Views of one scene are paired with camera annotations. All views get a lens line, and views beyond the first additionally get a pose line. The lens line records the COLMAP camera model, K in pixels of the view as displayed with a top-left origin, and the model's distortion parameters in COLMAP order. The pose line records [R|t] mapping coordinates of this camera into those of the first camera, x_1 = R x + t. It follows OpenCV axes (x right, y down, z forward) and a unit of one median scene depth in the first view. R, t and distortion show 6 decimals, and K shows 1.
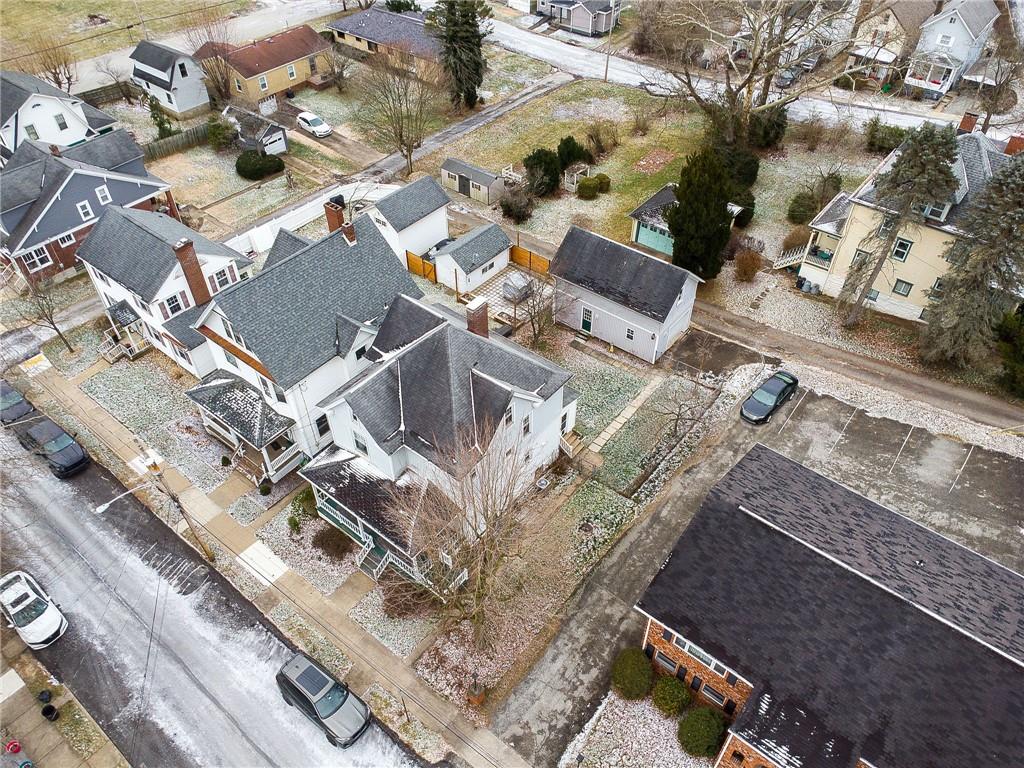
lens RADIAL K [[741.0, 0, 514.5], [0, 741.0, 383.8], [0, 0, 1]] dist [0.022803, -0.018797]
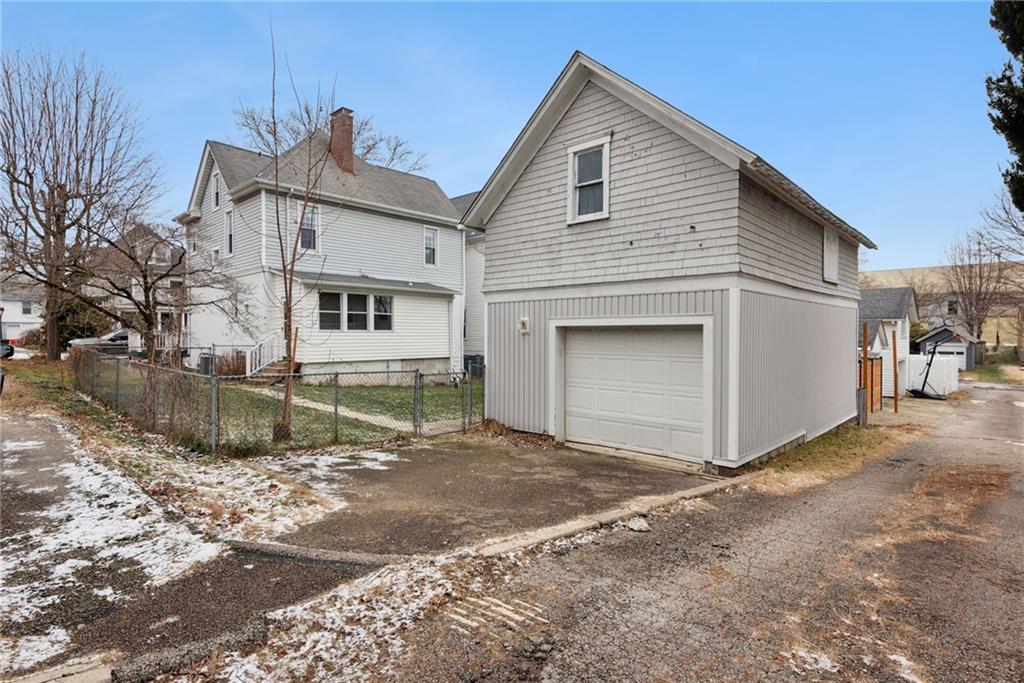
lens RADIAL K [[520.2, 0, 510.1], [0, 520.2, 339.4], [0, 0, 1]] dist [-0.000590, -0.000096]
pose [[-0.075490, 0.000887, -0.997146, 0.432192], [-0.693221, 0.718765, 0.053120, -0.077683], [0.716761, 0.695253, -0.053644, 1.098927]]
